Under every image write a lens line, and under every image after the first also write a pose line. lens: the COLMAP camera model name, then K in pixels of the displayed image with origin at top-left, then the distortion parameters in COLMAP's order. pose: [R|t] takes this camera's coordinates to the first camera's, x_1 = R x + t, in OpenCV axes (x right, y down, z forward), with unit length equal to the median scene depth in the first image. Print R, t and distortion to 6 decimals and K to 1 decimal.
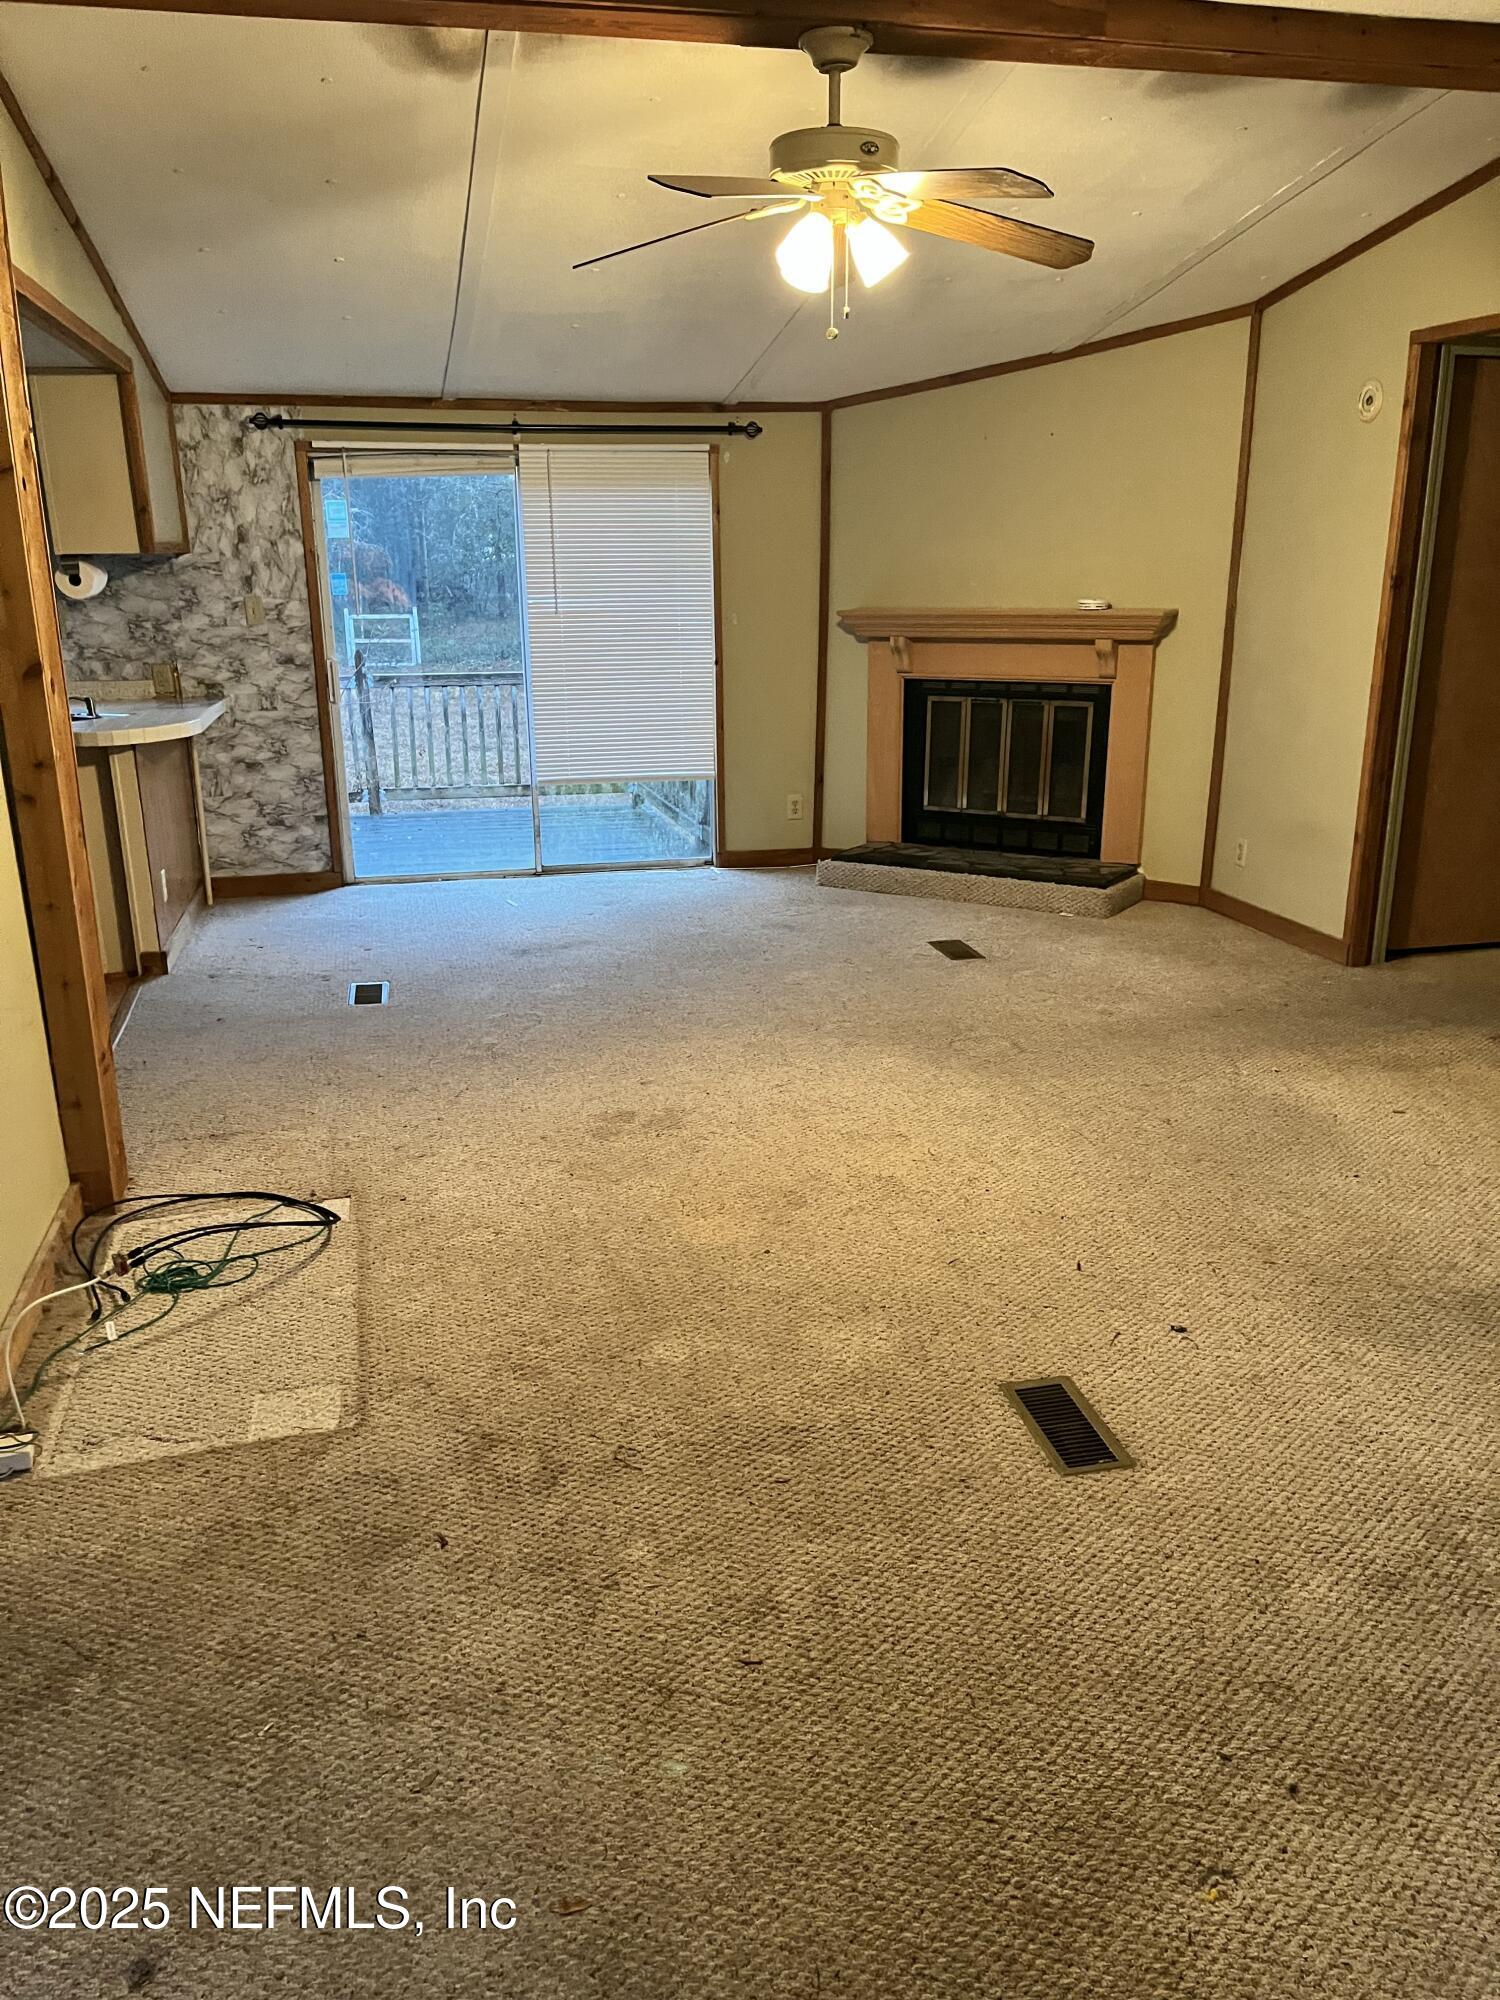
lens RADIAL K [[1508.9, 0, 751.3], [0, 1508.9, 1027.2], [0, 0, 1]] dist [0.052430, -0.081528]
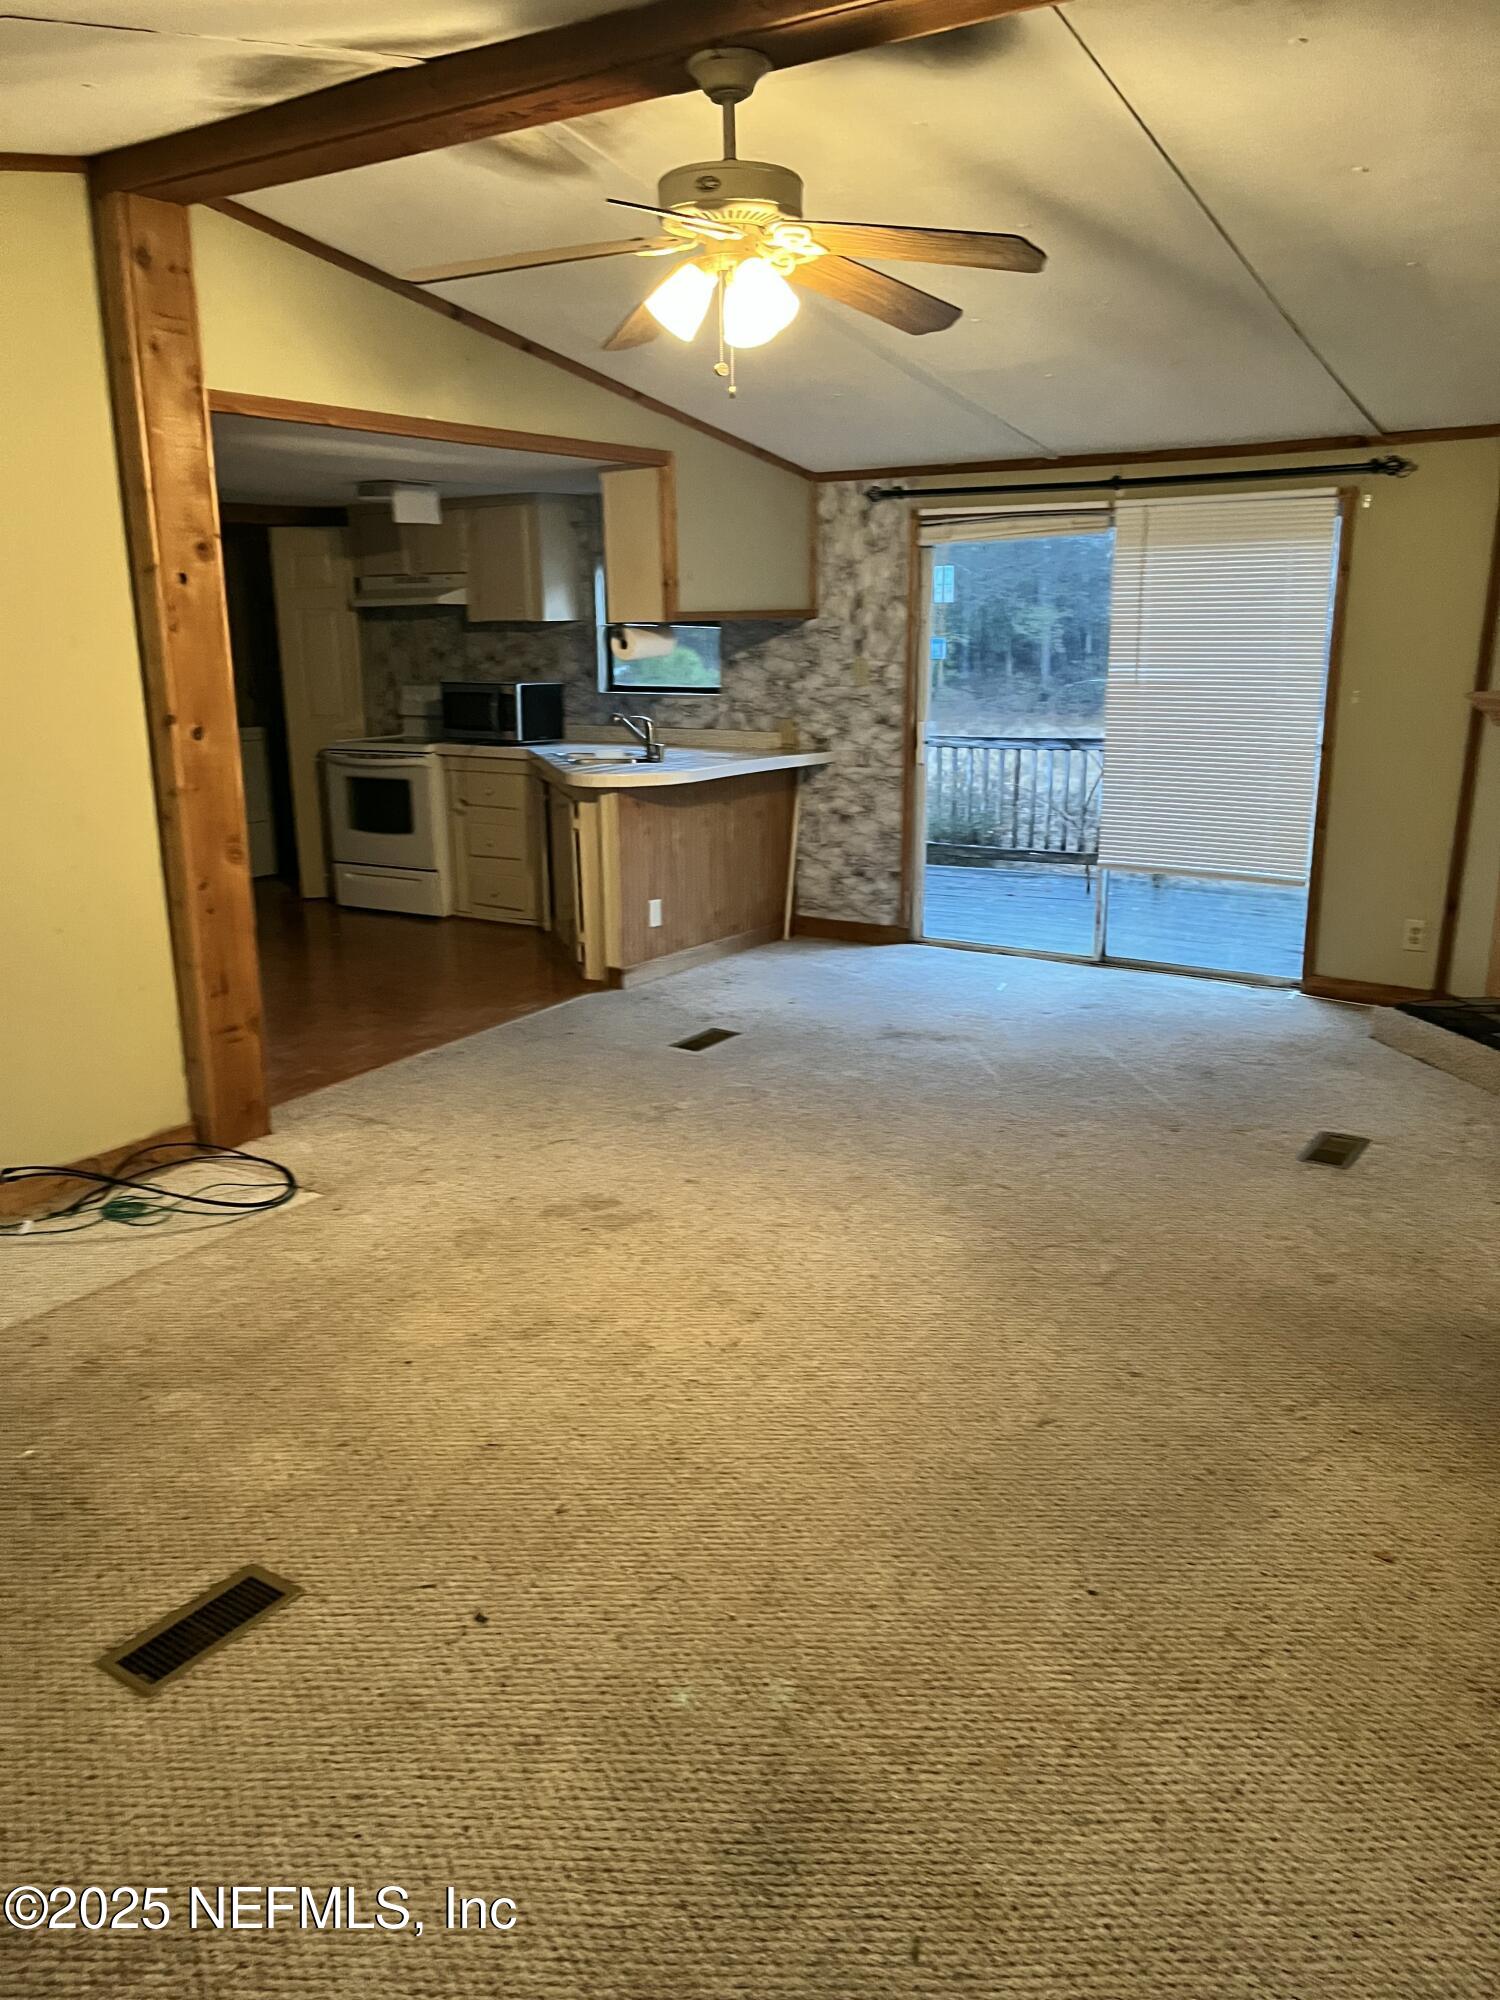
lens RADIAL K [[1508.9, 0, 751.3], [0, 1508.9, 1027.2], [0, 0, 1]] dist [0.052430, -0.081528]
pose [[0.675507, 0.197940, -0.710289, 0.420360], [-0.216742, 0.974042, 0.065313, -0.088057], [0.704779, 0.109830, 0.700873, 0.242195]]
